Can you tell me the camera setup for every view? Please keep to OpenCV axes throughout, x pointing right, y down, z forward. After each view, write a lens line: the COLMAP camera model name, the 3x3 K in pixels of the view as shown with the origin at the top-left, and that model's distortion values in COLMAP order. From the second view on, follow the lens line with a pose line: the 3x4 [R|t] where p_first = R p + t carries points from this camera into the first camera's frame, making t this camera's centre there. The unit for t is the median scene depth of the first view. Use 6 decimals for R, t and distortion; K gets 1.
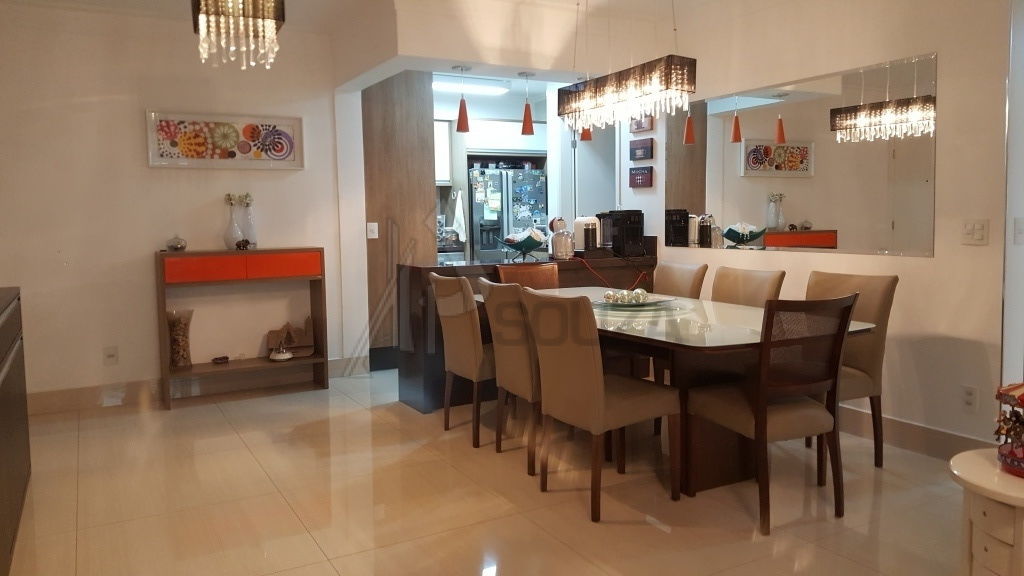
lens RADIAL K [[777.6, 0, 519.1], [0, 777.6, 289.4], [0, 0, 1]] dist [-0.010100, -0.016602]
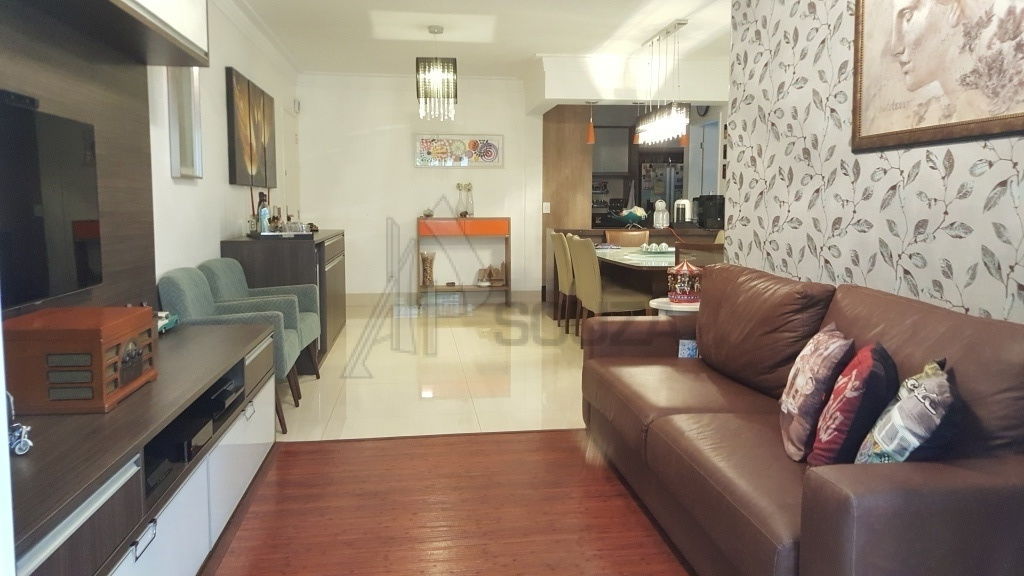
lens RADIAL K [[777.6, 0, 508.7], [0, 777.6, 285.5], [0, 0, 1]] dist [-0.010100, -0.016602]
pose [[0.921475, 0.055110, -0.384509, 0.362156], [-0.051100, 0.998480, 0.020646, 0.053019], [0.385062, 0.000624, 0.922890, -0.468688]]
